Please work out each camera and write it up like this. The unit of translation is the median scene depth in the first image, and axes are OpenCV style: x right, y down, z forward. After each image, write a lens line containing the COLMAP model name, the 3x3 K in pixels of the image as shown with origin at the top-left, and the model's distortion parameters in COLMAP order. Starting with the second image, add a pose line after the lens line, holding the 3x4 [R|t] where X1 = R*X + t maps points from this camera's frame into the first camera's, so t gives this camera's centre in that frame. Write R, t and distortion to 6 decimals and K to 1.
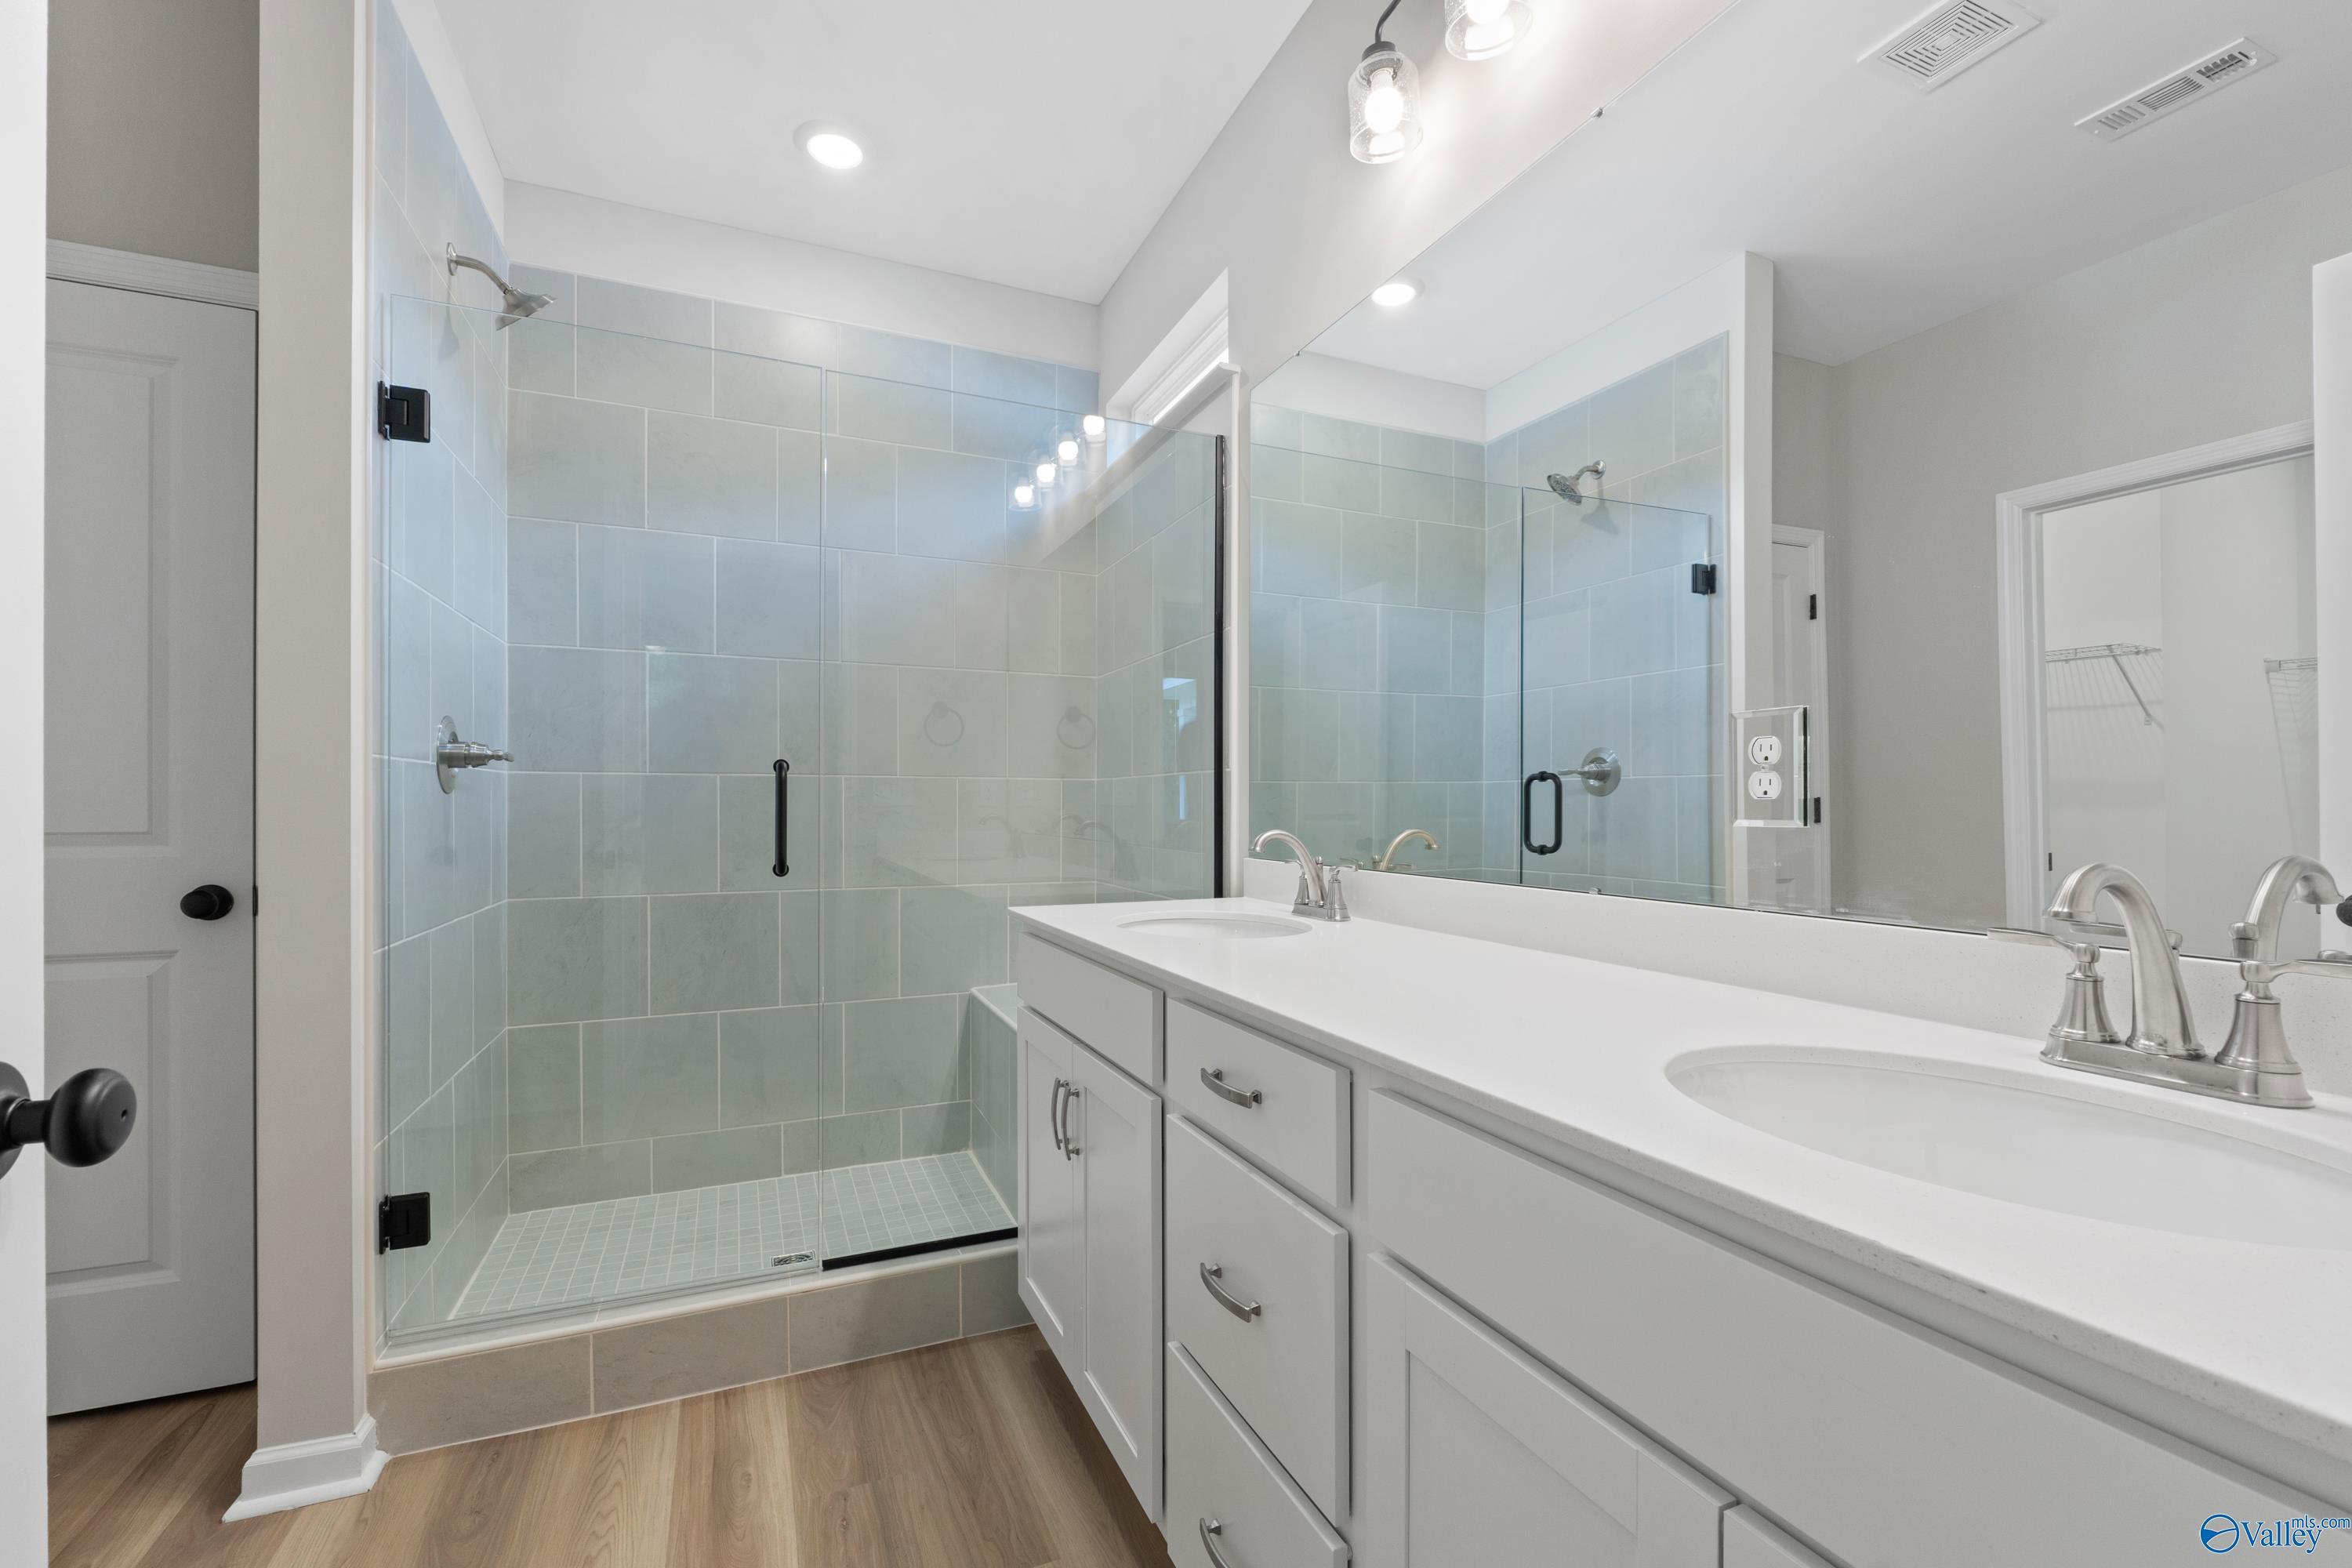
lens RADIAL K [[1000.5, 0, 1180.5], [0, 1000.5, 804.0], [0, 0, 1]] dist [-0.008409, -0.000100]
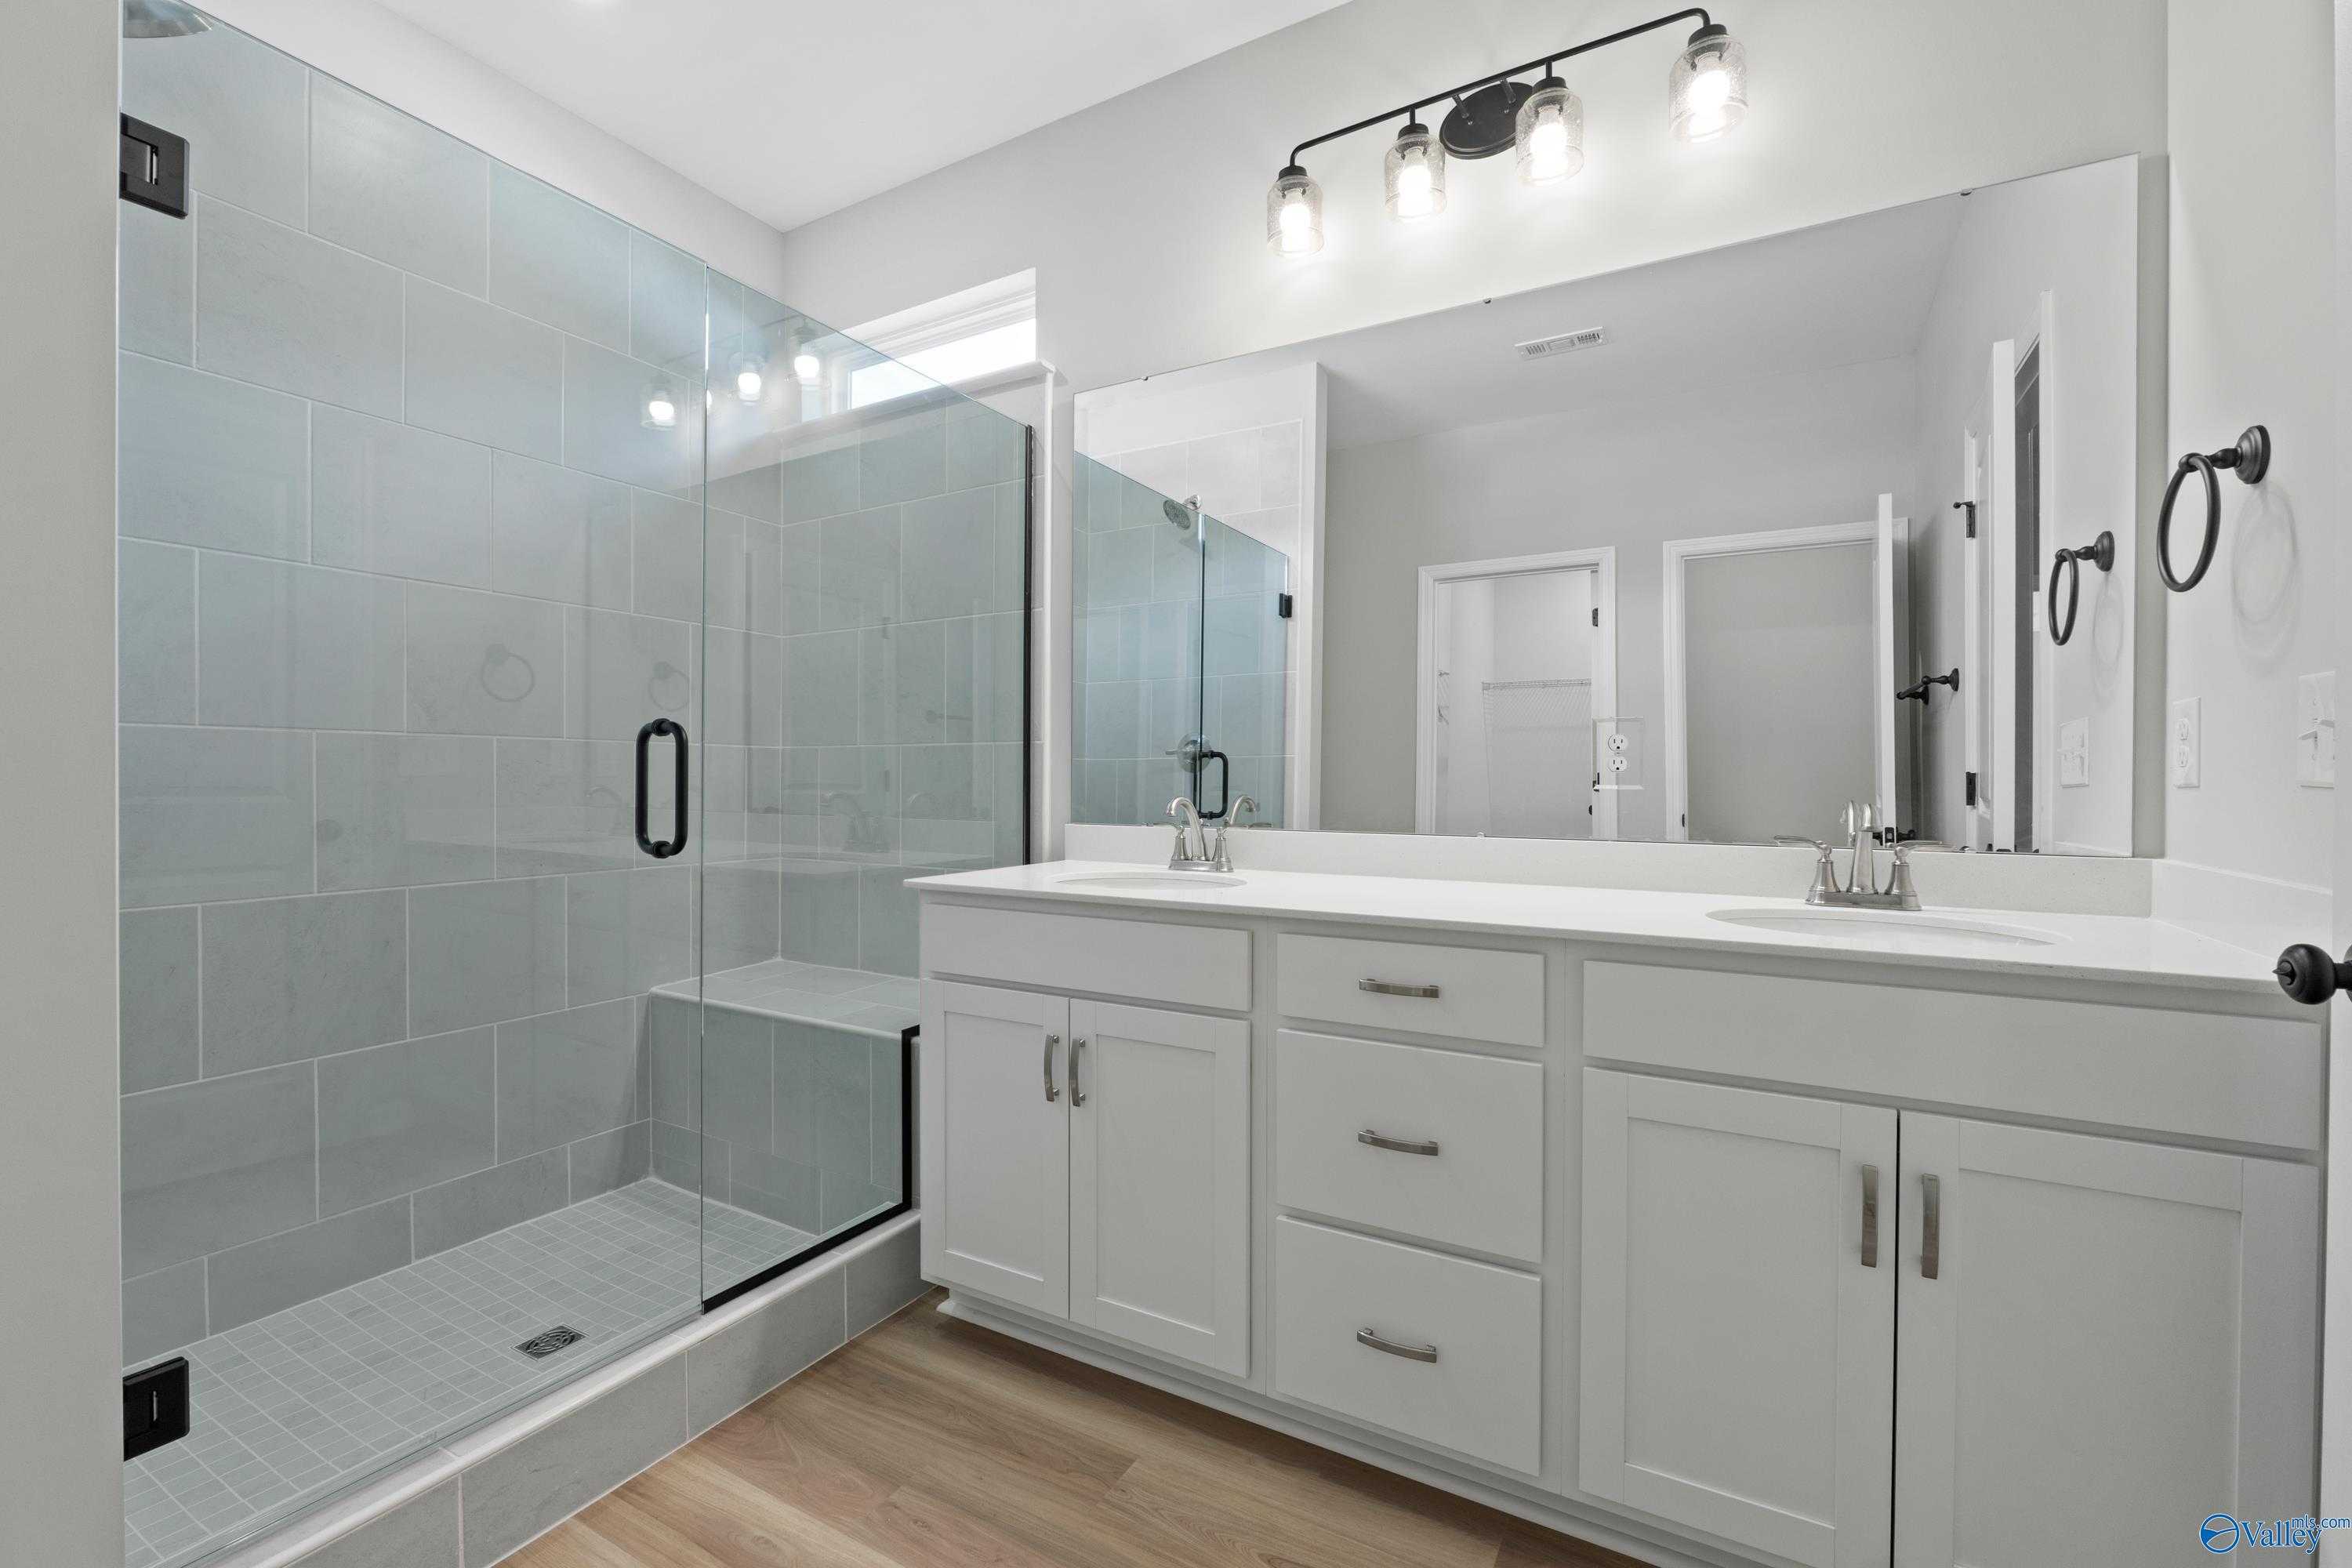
lens RADIAL K [[998.6, 0, 1182.4], [0, 998.6, 784.4], [0, 0, 1]] dist [-0.005230, -0.000140]
pose [[0.795589, 0.000953, 0.605836, -0.519263], [-0.005273, 0.999972, 0.005351, 0.004361], [-0.605813, -0.007452, 0.795572, 0.066080]]
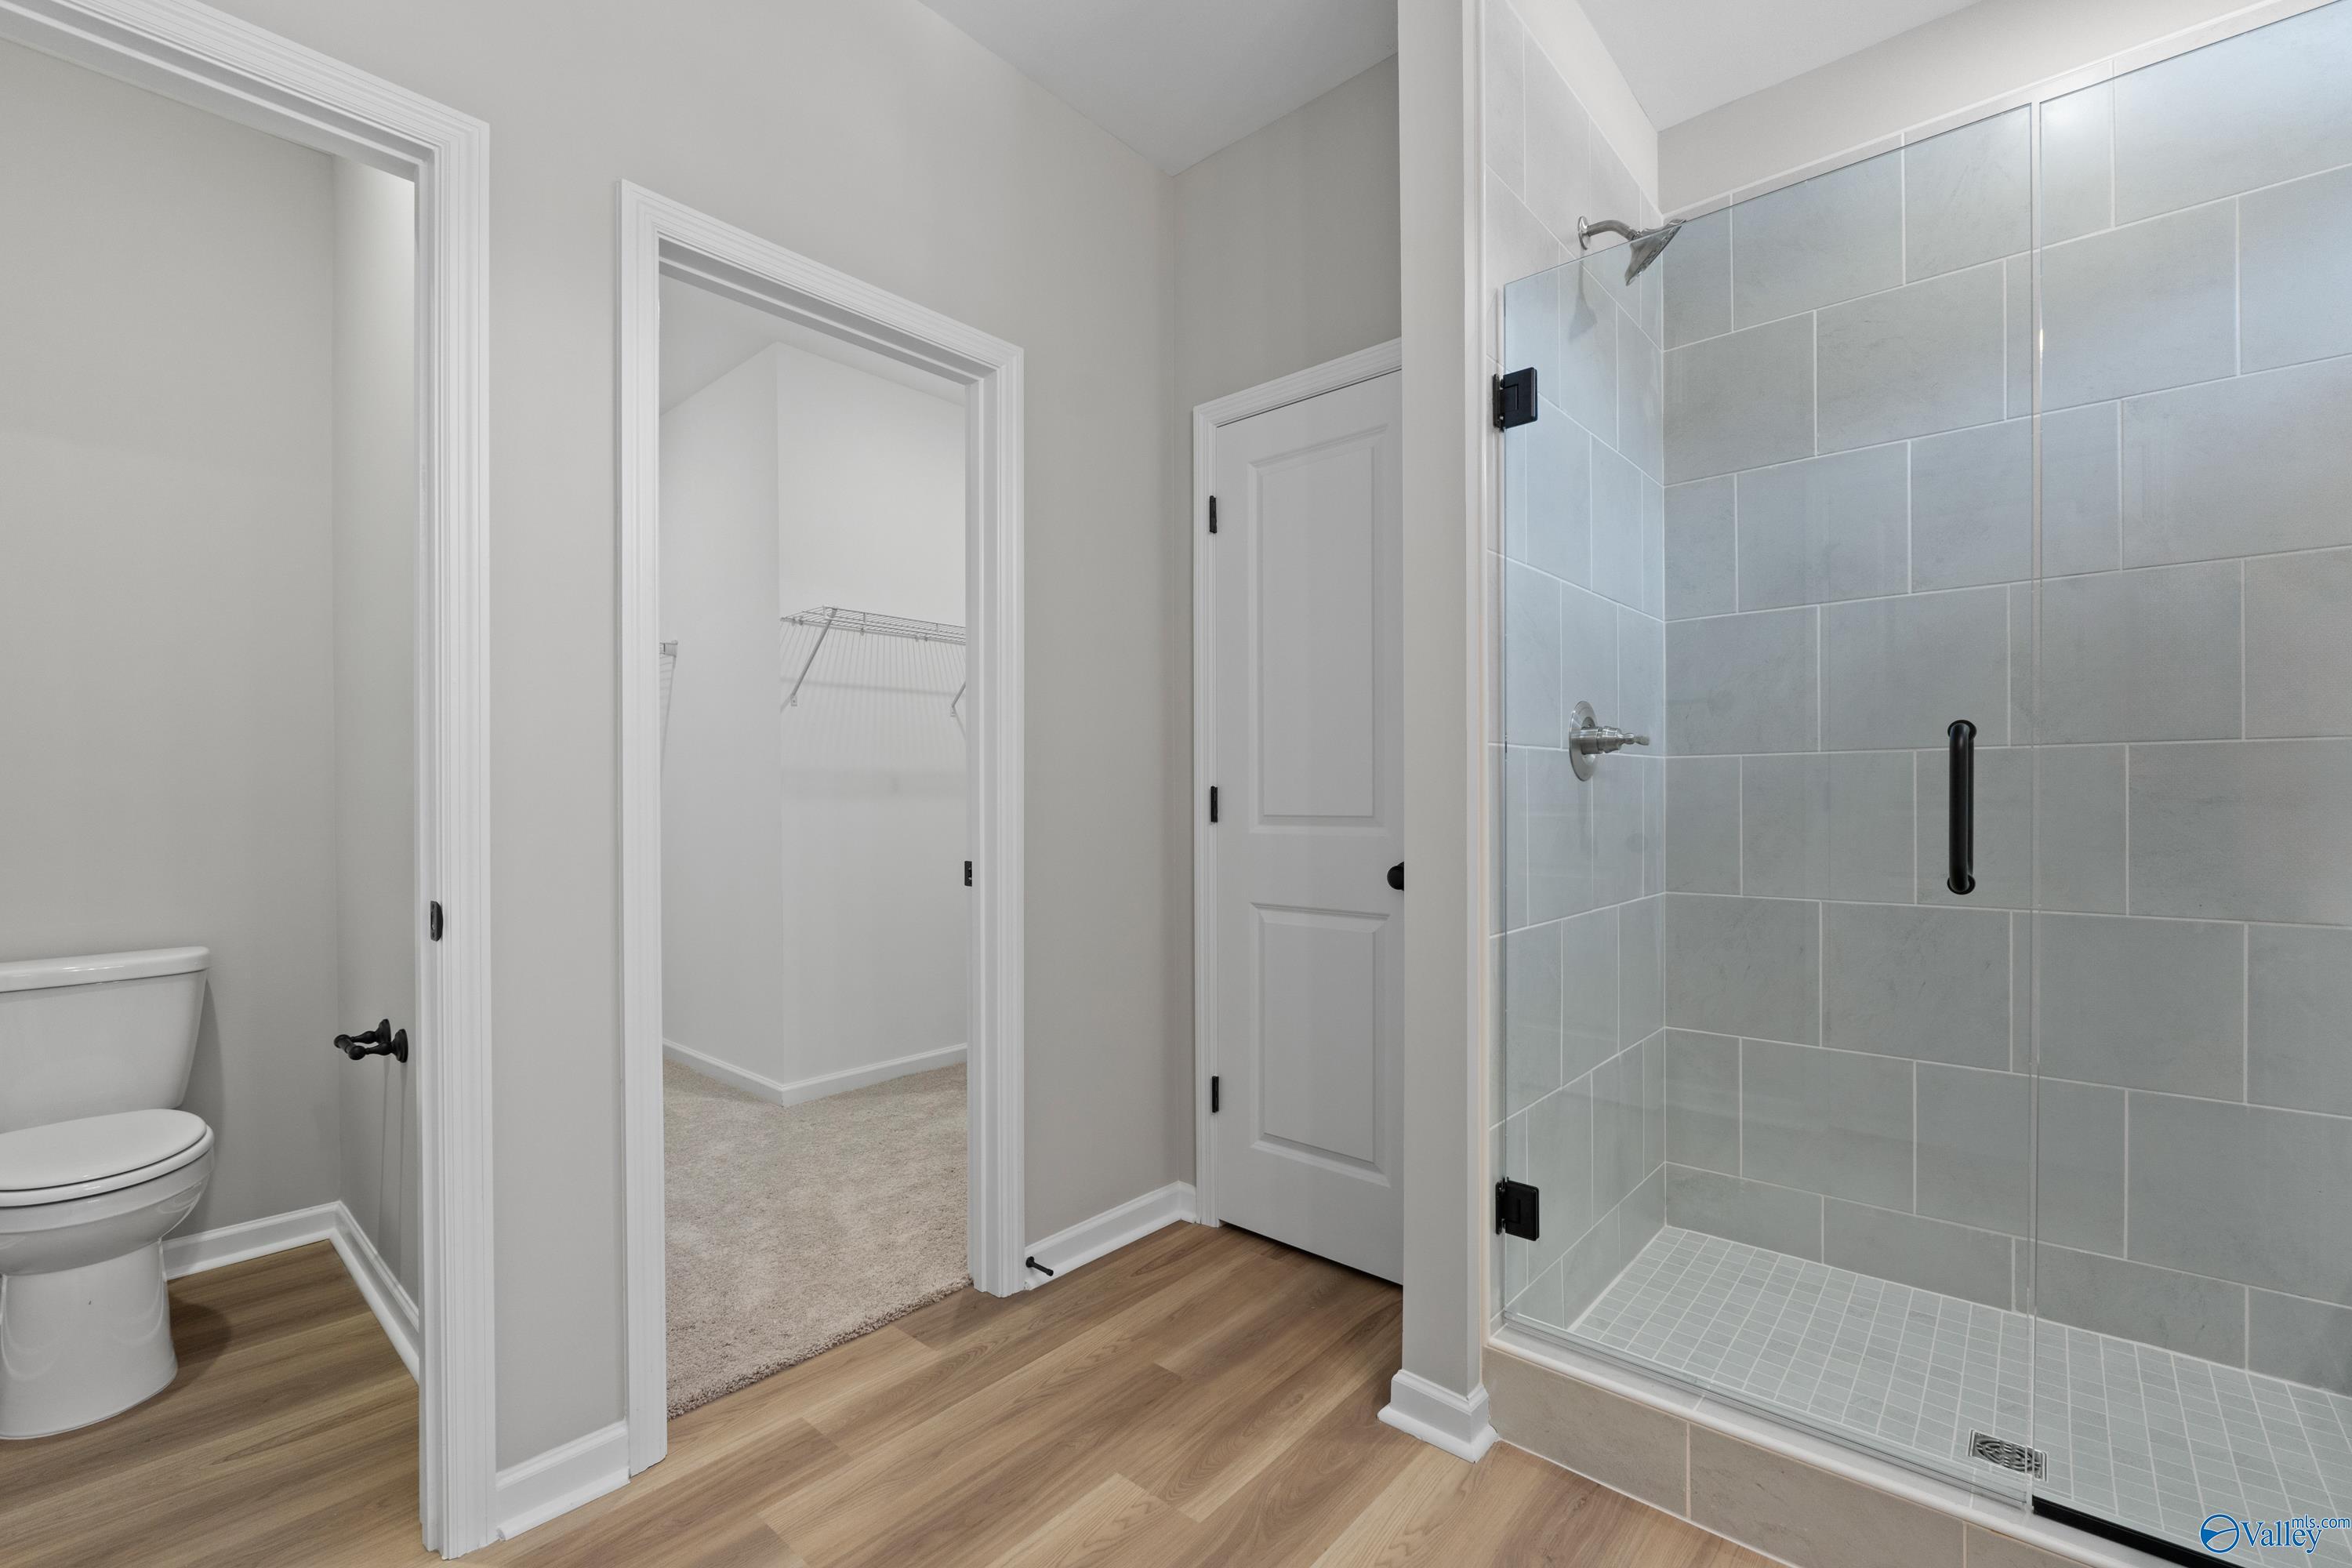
lens RADIAL K [[1000.5, 0, 1180.5], [0, 1000.5, 804.0], [0, 0, 1]] dist [-0.008409, -0.000100]
pose [[0.422389, 0.002829, -0.906410, -0.012853], [0.007265, 0.999952, 0.006507, 0.003131], [0.906385, -0.009334, 0.422349, 0.221918]]
